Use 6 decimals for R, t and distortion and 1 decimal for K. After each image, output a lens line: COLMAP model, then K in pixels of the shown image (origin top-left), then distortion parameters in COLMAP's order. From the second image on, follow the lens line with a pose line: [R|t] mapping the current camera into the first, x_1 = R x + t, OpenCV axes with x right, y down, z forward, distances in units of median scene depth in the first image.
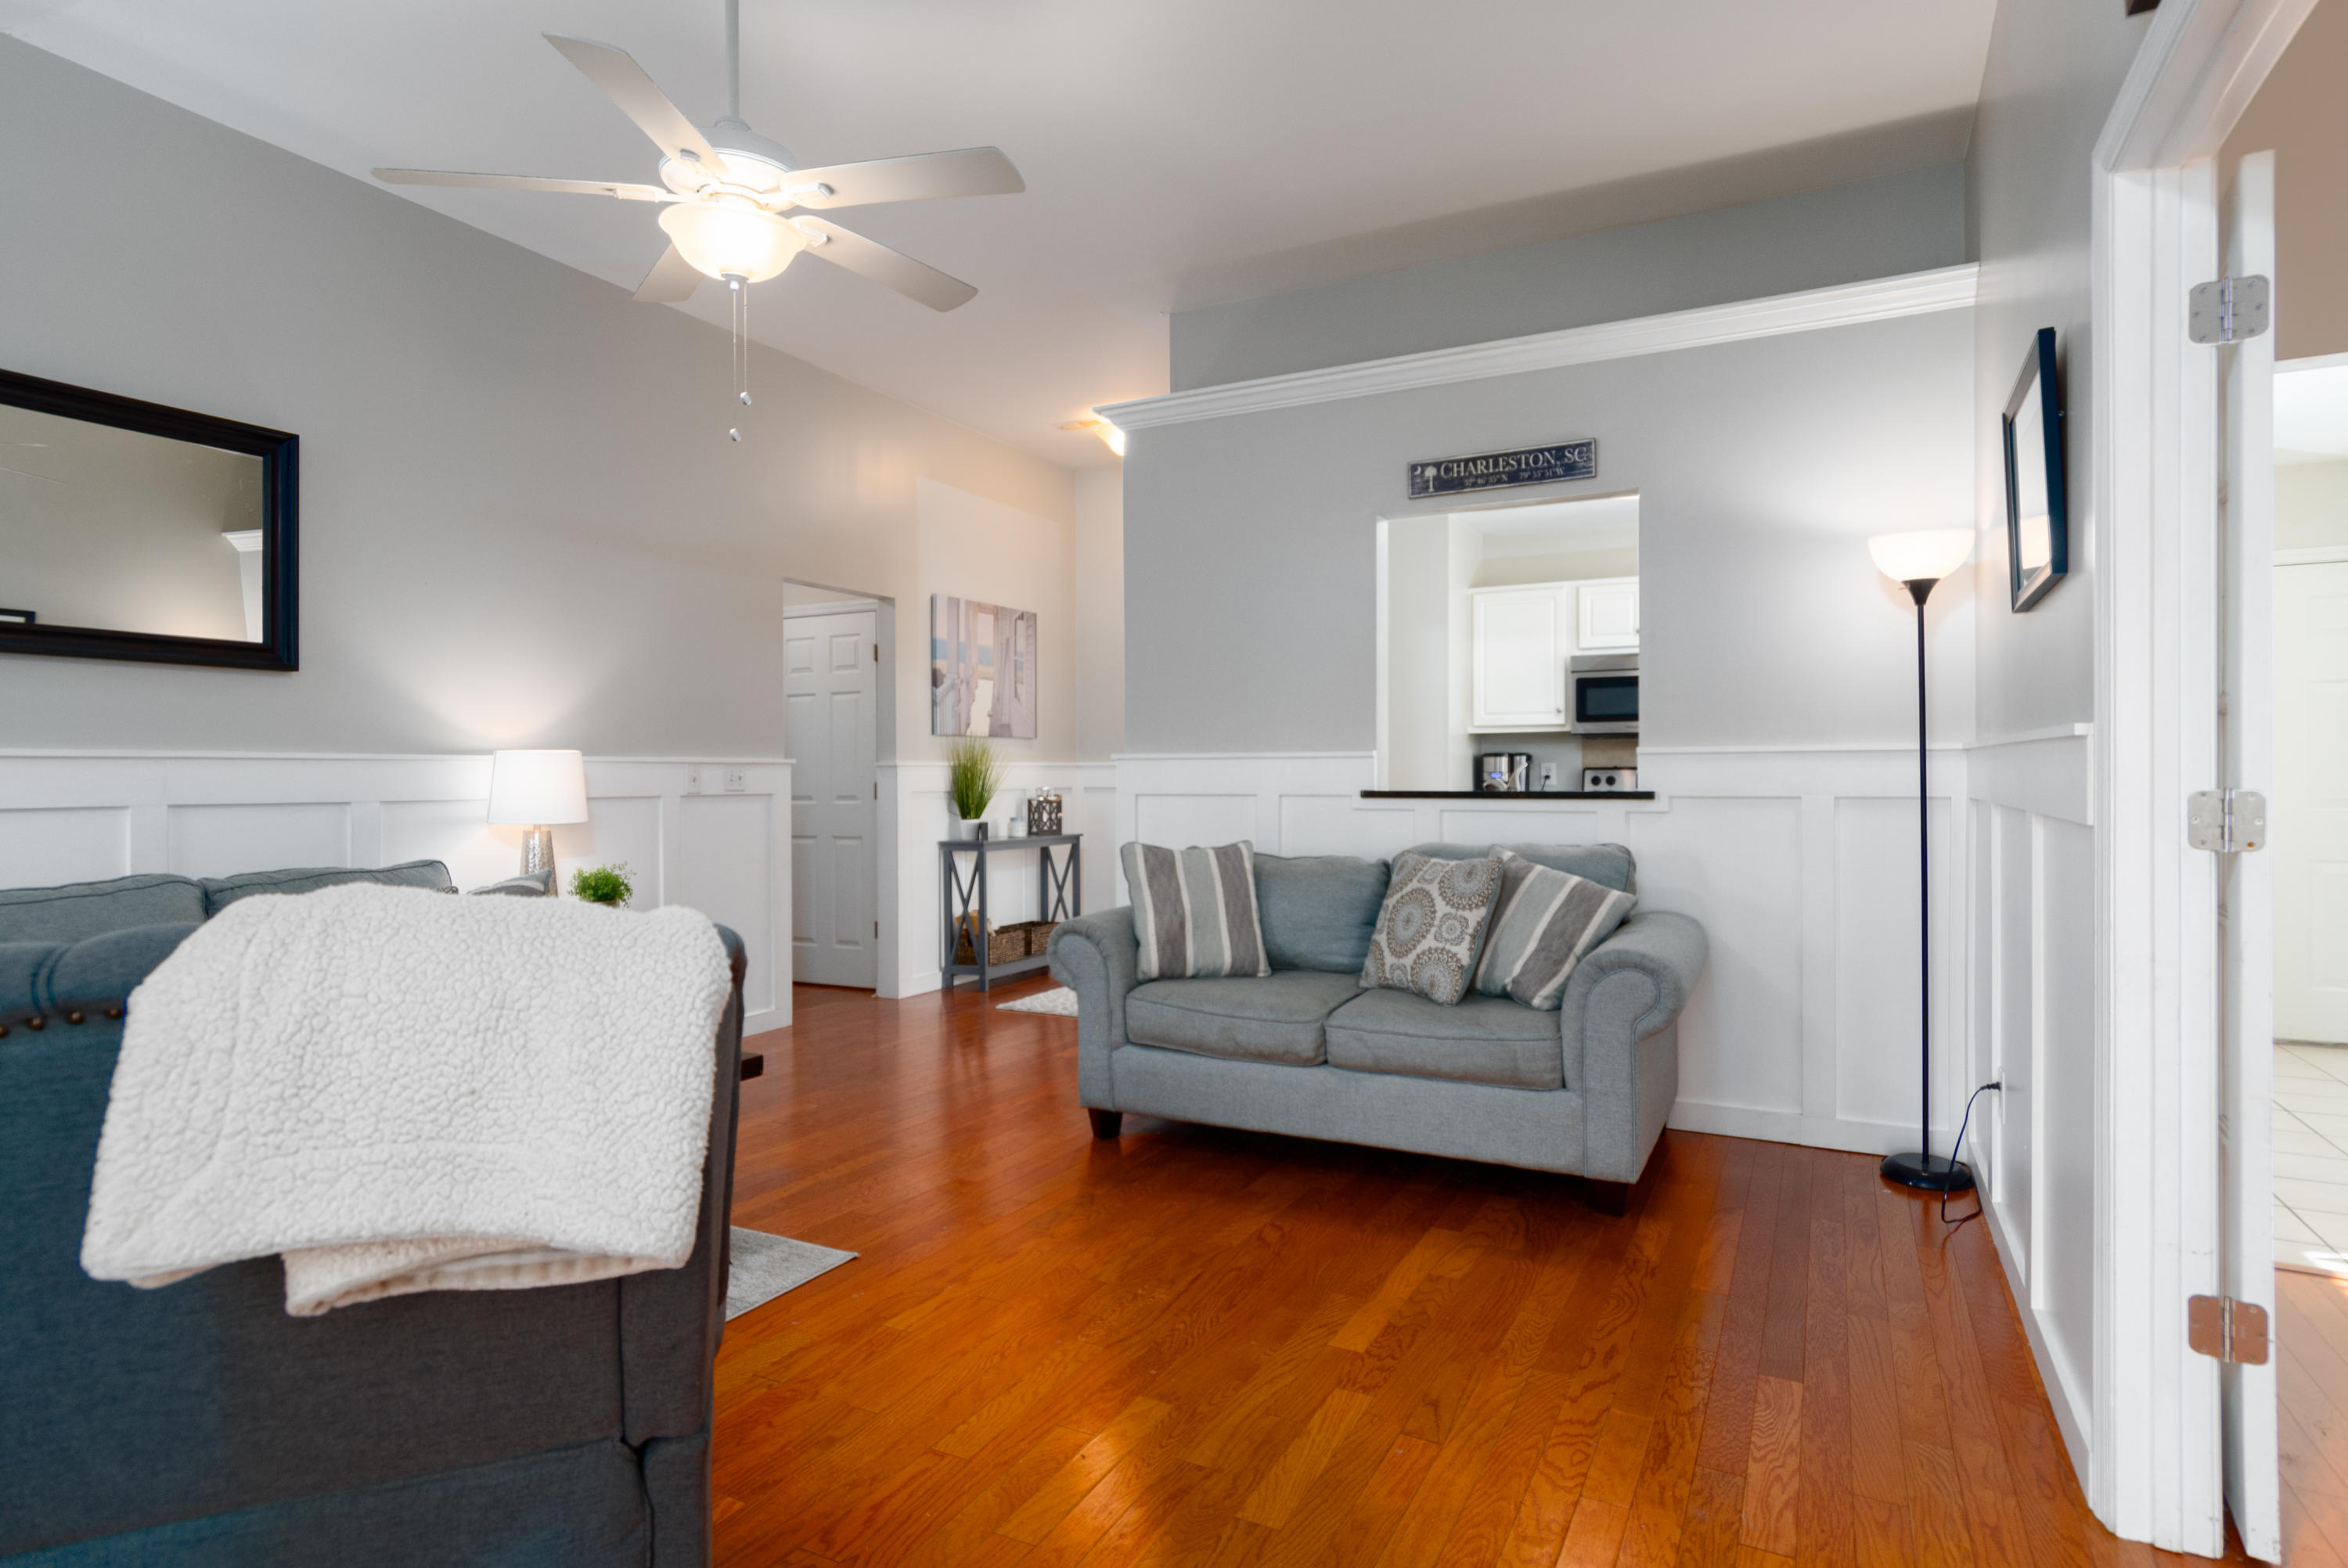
lens RADIAL K [[1239.4, 0, 1177.7], [0, 1239.4, 777.4], [0, 0, 1]] dist [0.001033, 0.001079]
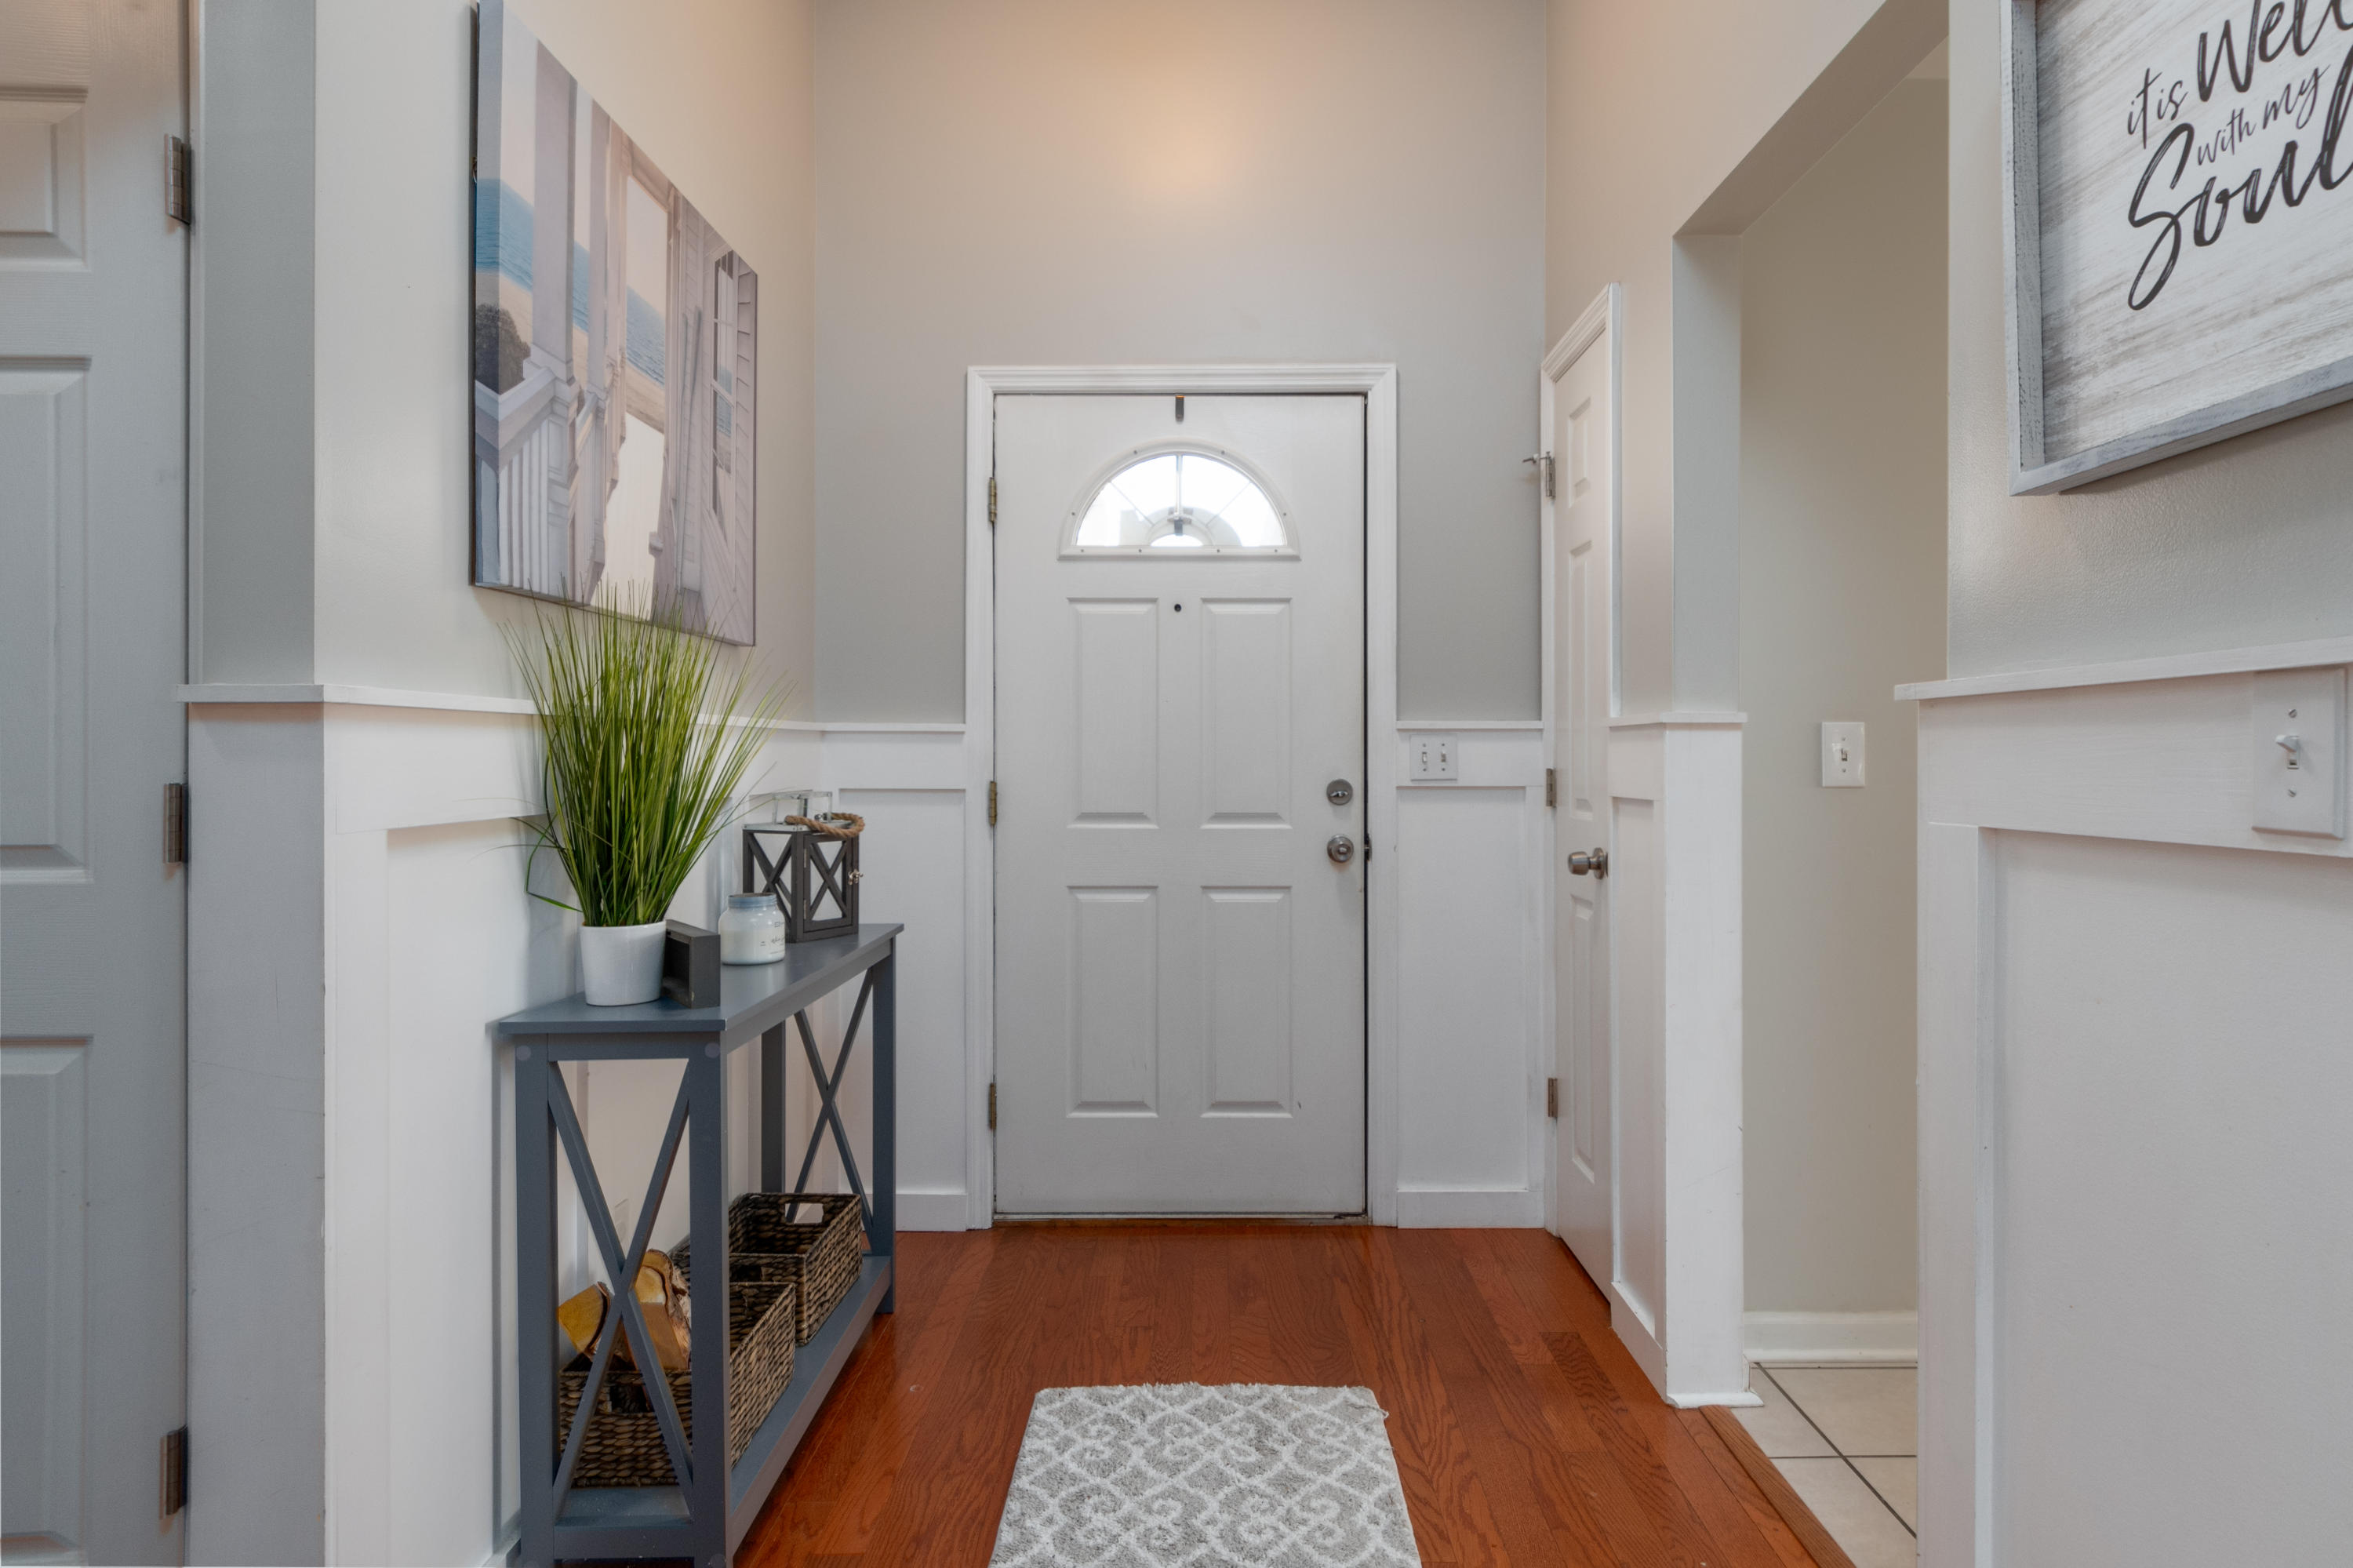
lens RADIAL K [[1242.2, 0, 1157.8], [0, 1242.2, 746.9], [0, 0, 1]] dist [0.001033, 0.001079]
pose [[0.893104, 0.007855, 0.449783, -0.312659], [-0.002405, 0.999917, -0.012687, -0.000018], [-0.449845, 0.010249, 0.893048, 1.211958]]
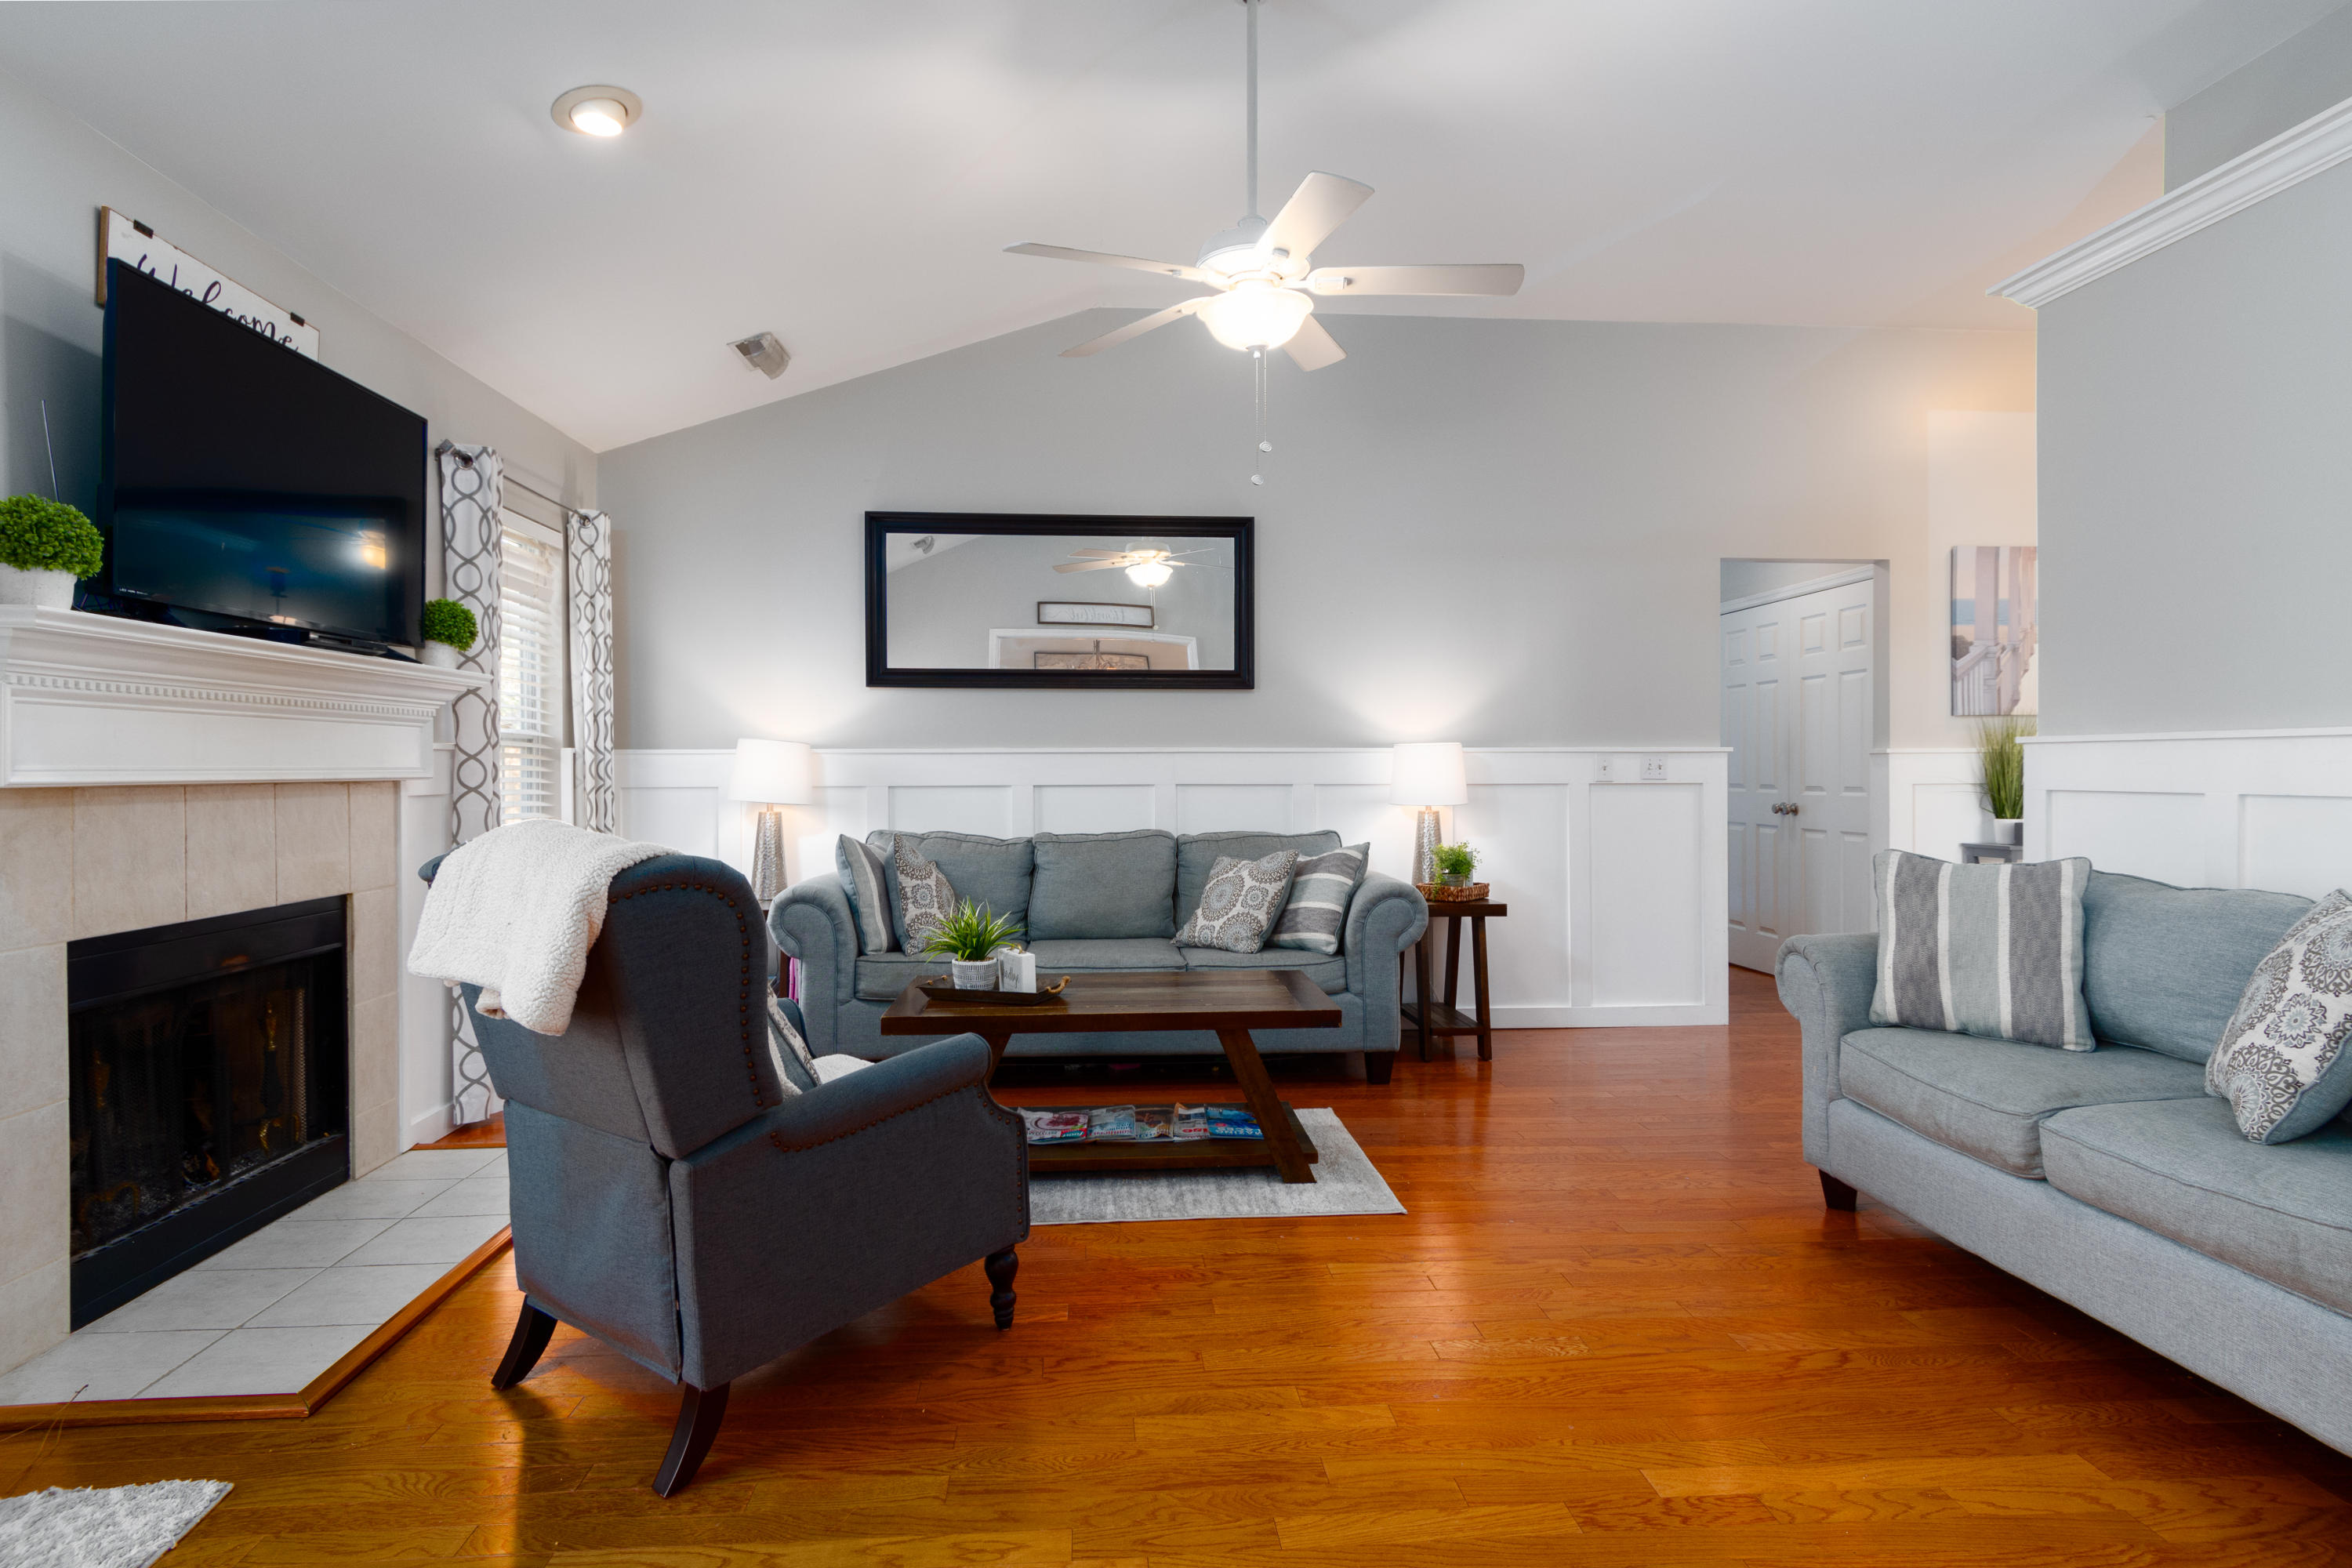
lens RADIAL K [[1241.7, 0, 1190.3], [0, 1241.7, 773.6], [0, 0, 1]] dist [0.001033, 0.001079]
pose [[0.533254, 0.007251, -0.845924, 0.396555], [-0.001113, 0.999968, 0.007870, -0.002123], [0.845955, -0.003255, 0.533245, 0.196059]]
